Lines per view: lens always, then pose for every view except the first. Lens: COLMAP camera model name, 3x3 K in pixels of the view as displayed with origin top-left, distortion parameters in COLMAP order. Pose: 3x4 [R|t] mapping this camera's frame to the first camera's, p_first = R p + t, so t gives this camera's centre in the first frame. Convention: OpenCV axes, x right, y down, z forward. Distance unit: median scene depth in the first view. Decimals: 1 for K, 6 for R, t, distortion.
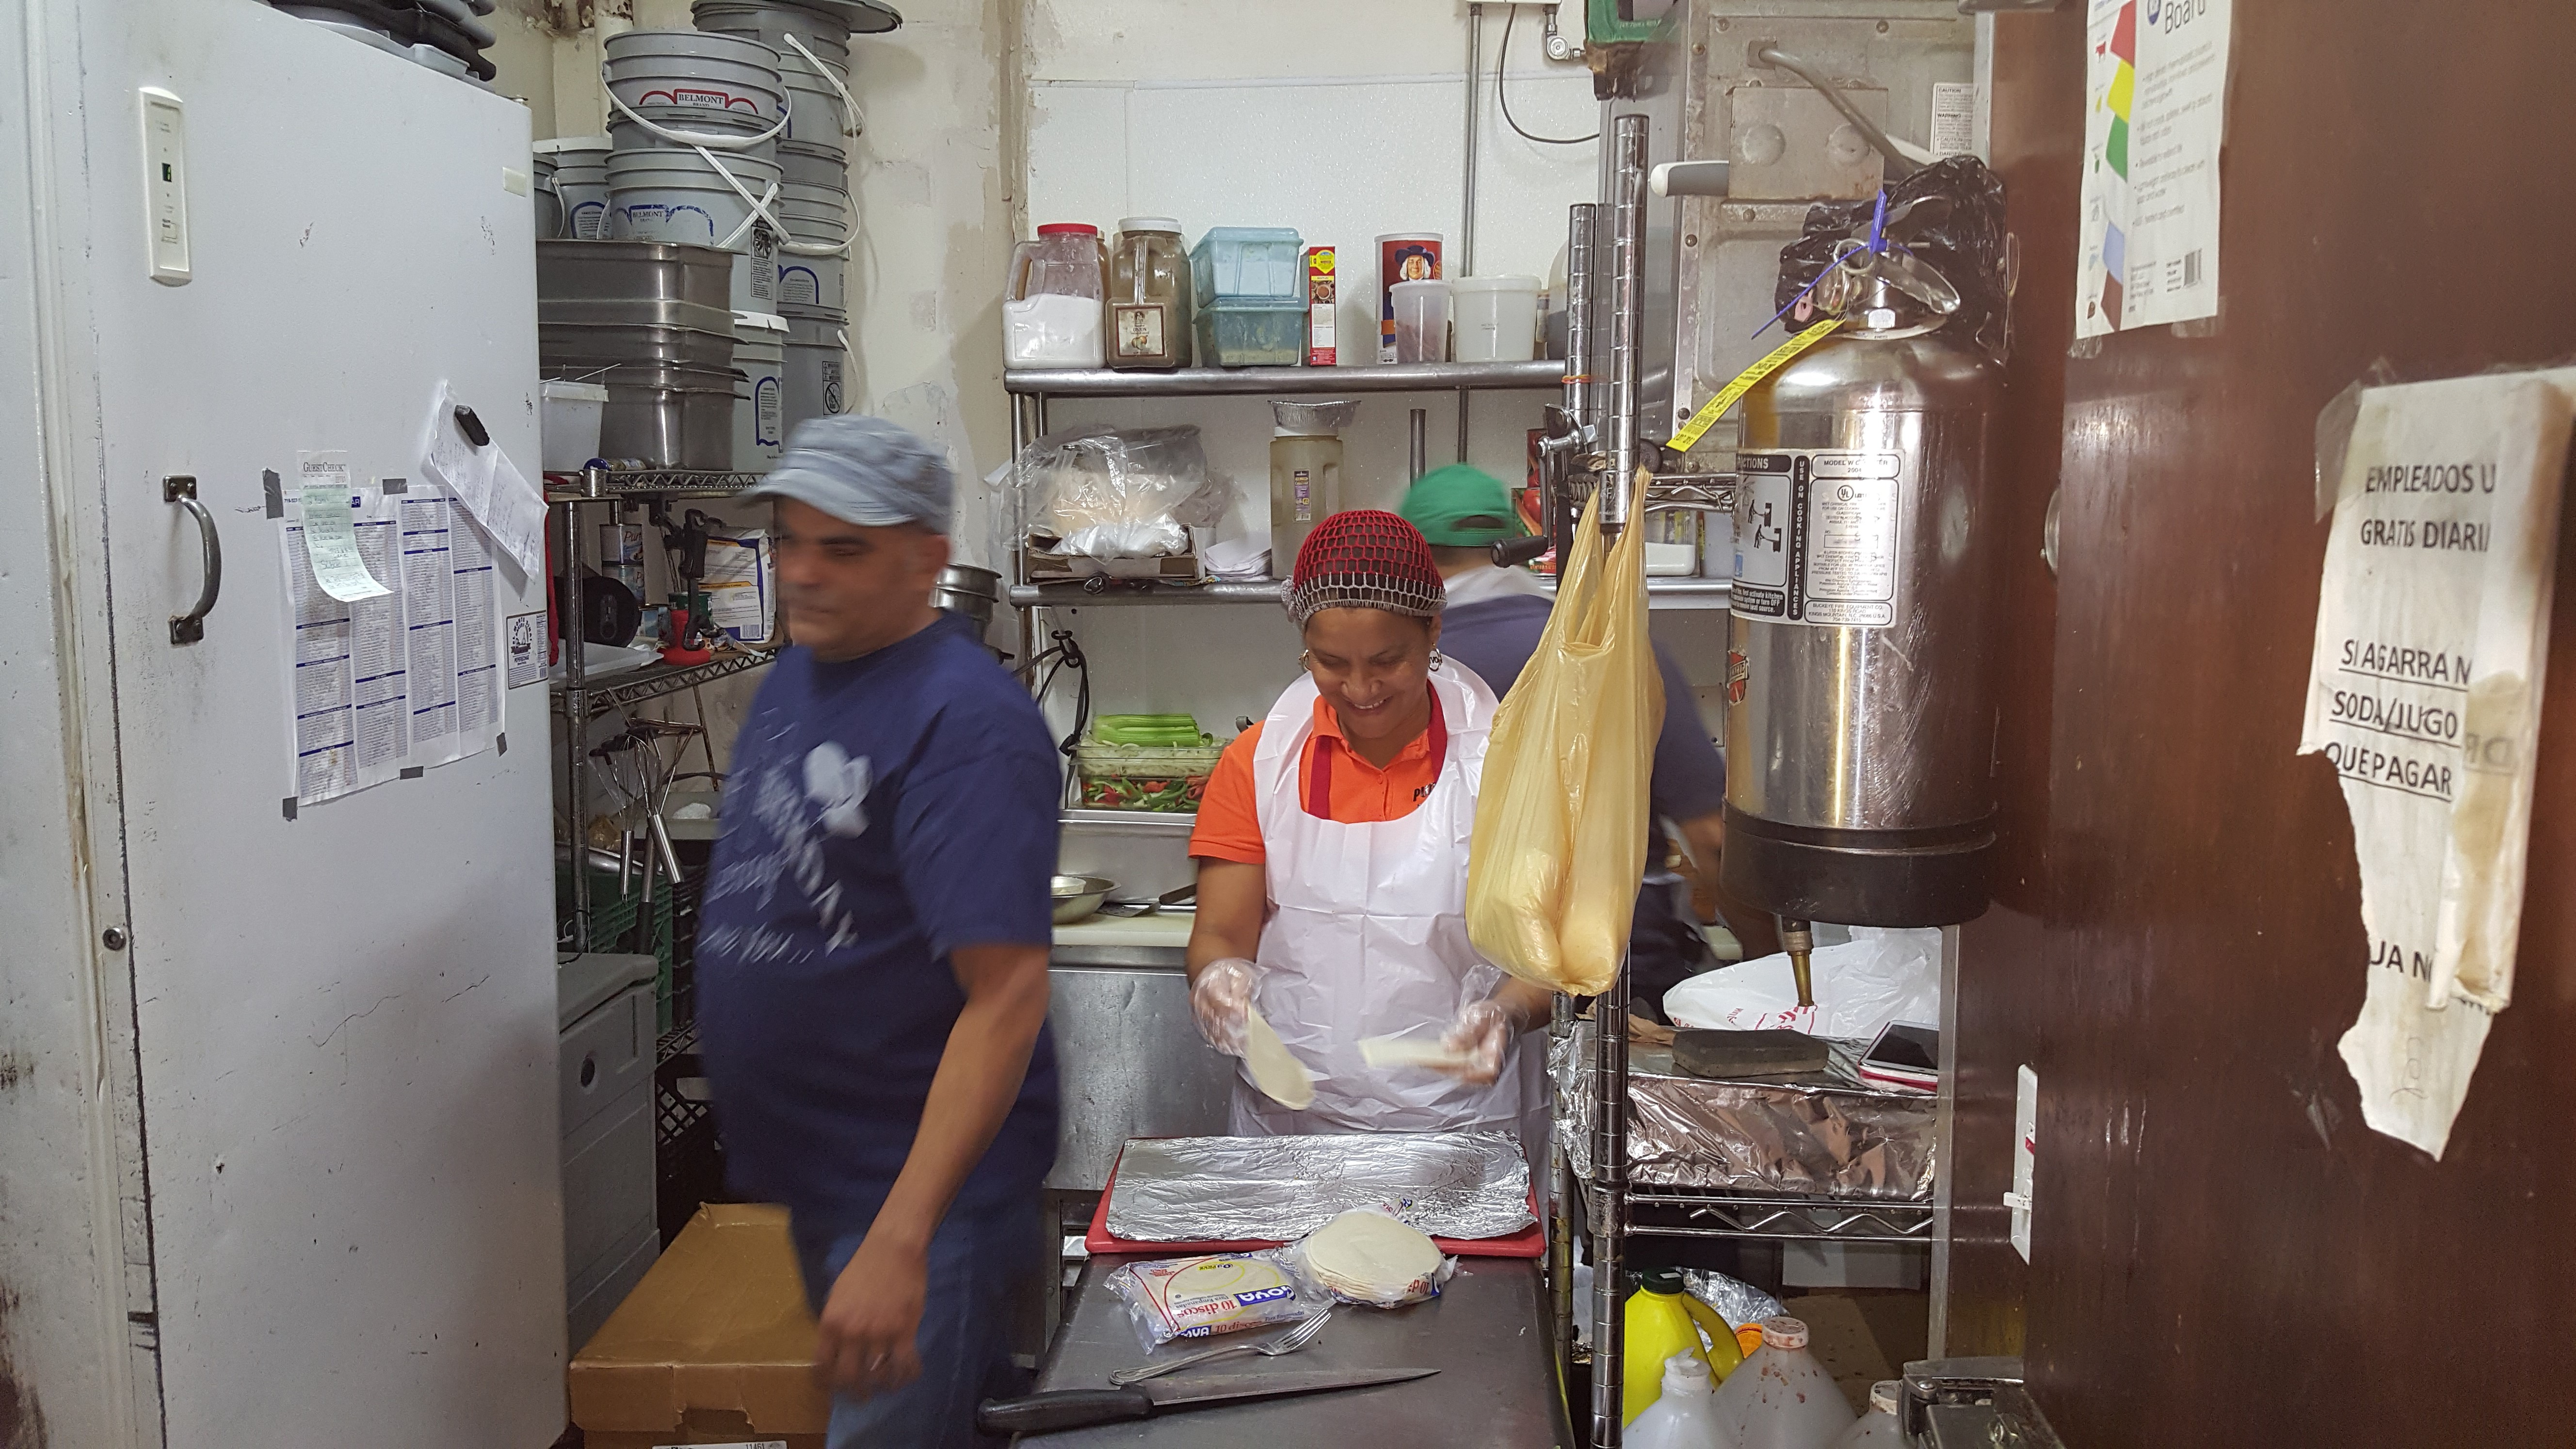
lens RADIAL K [[1992.0, 0, 1287.4], [0, 1992.0, 723.4], [0, 0, 1]] dist [-0.028890, -0.001371]
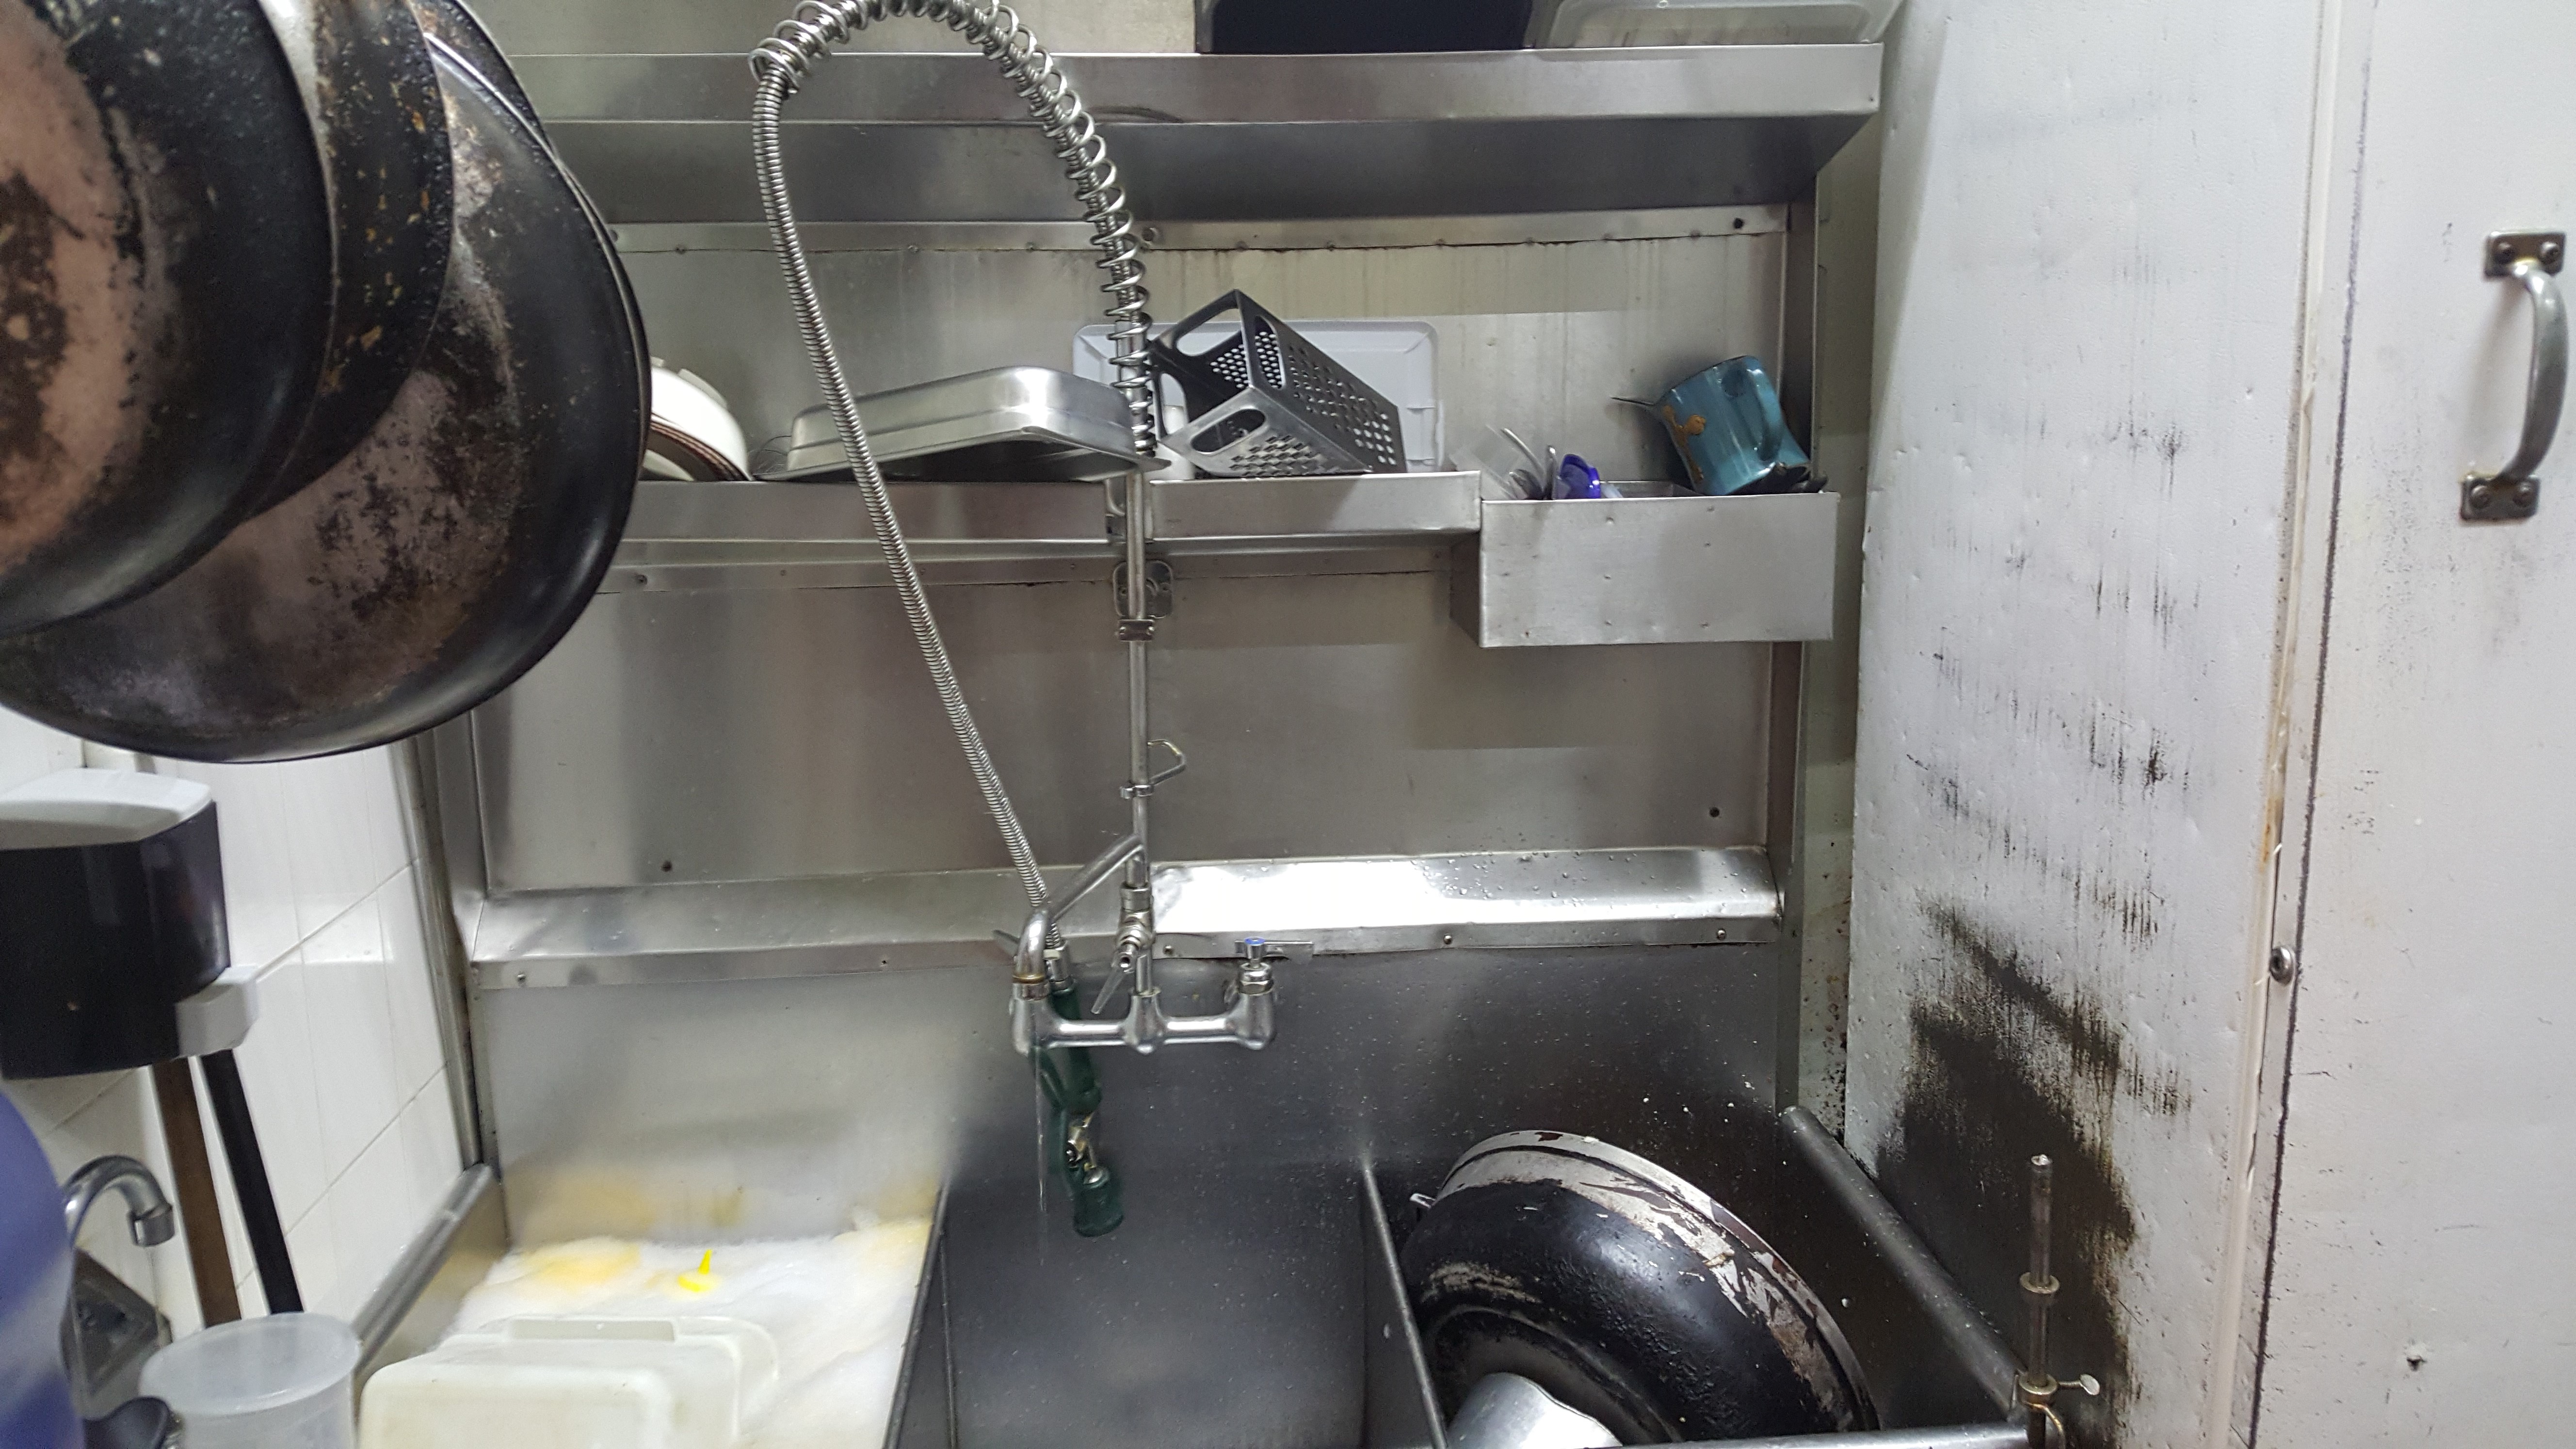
lens RADIAL K [[1992.0, 0, 1284.4], [0, 1992.0, 715.3], [0, 0, 1]] dist [-0.028890, -0.001371]
pose [[0.120376, 0.194320, -0.973524, -0.019123], [-0.100107, 0.978033, 0.182841, -0.056144], [0.987668, 0.075447, 0.137184, 0.577259]]
